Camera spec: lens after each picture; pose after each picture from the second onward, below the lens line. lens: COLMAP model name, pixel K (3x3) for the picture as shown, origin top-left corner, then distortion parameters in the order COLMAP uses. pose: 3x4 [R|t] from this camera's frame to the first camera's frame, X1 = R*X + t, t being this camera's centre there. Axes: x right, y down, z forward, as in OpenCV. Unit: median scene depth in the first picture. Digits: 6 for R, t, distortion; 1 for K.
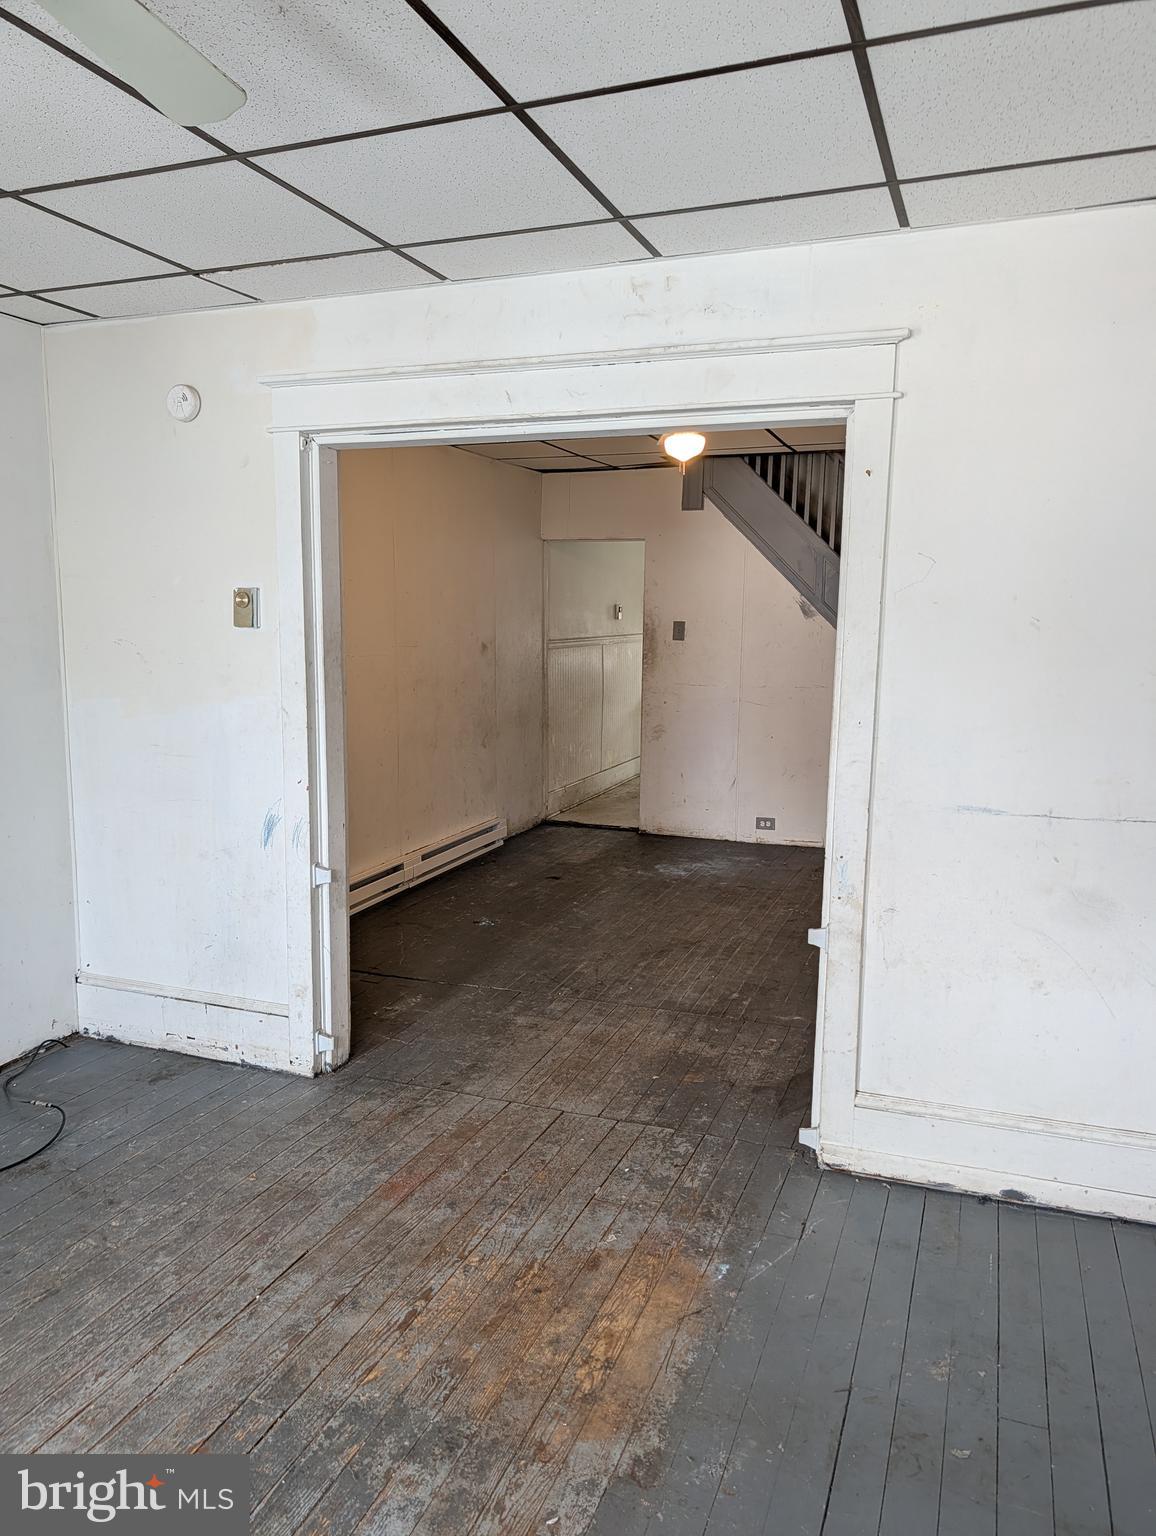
lens RADIAL K [[1118.3, 0, 578.0], [0, 1118.3, 768.0], [0, 0, 1]] dist [0.009992, -0.011673]
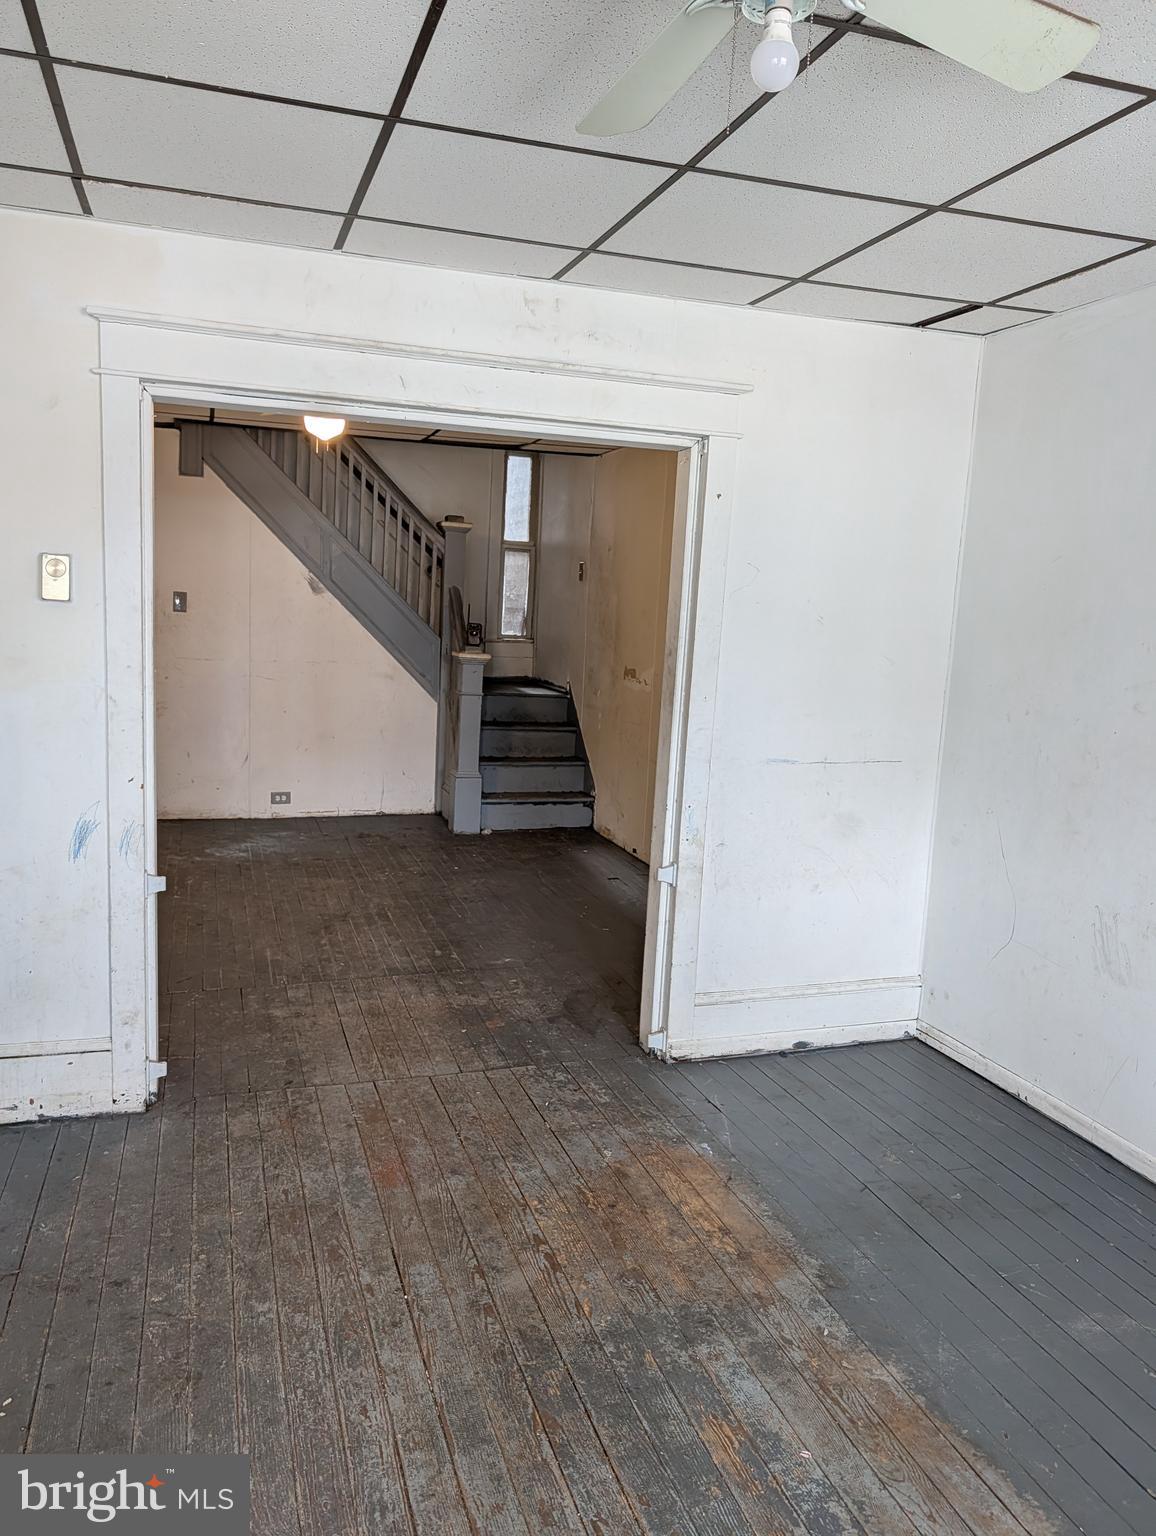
lens RADIAL K [[1118.3, 0, 578.0], [0, 1118.3, 768.0], [0, 0, 1]] dist [0.009992, -0.011673]
pose [[0.779429, -0.064042, 0.623208, -0.604381], [0.046864, 0.997934, 0.043938, -0.021497], [-0.624735, -0.005040, 0.780821, 0.113775]]
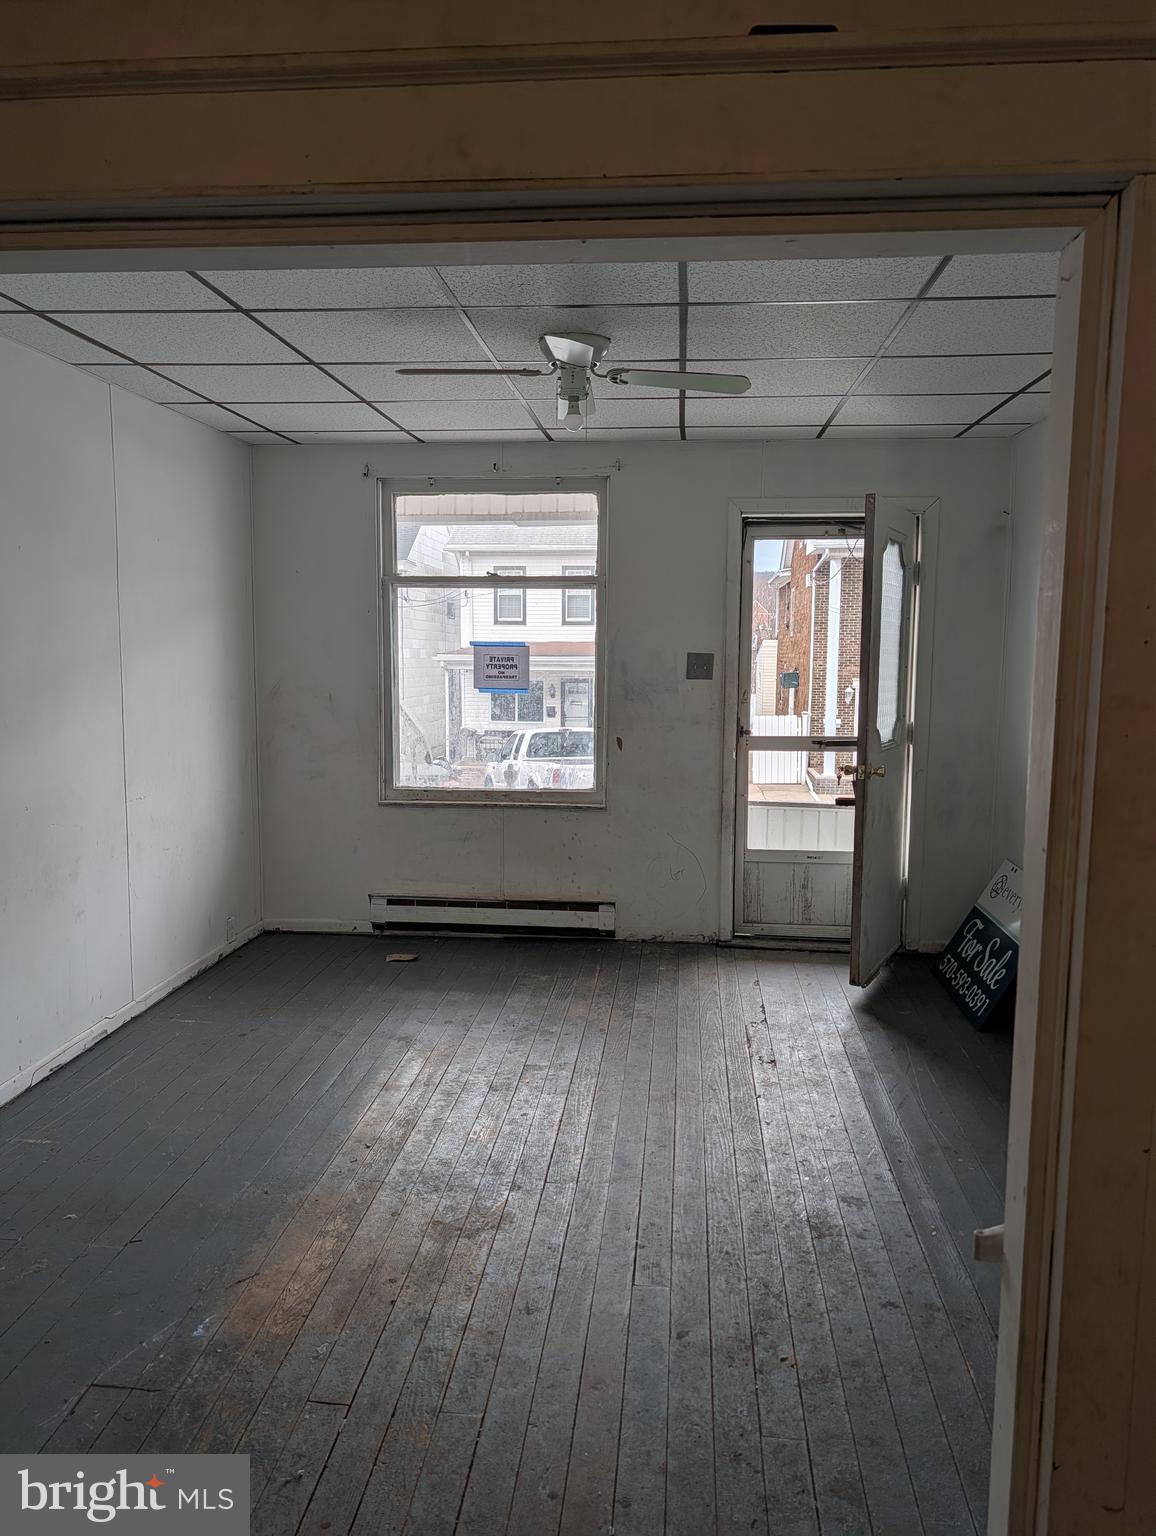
lens RADIAL K [[1118.3, 0, 578.0], [0, 1118.3, 768.0], [0, 0, 1]] dist [0.009992, -0.011673]
pose [[-0.964527, 0.014894, -0.263562, 0.054694], [-0.052852, 0.967297, 0.248080, -0.219666], [0.258638, 0.253210, -0.932197, 1.558594]]
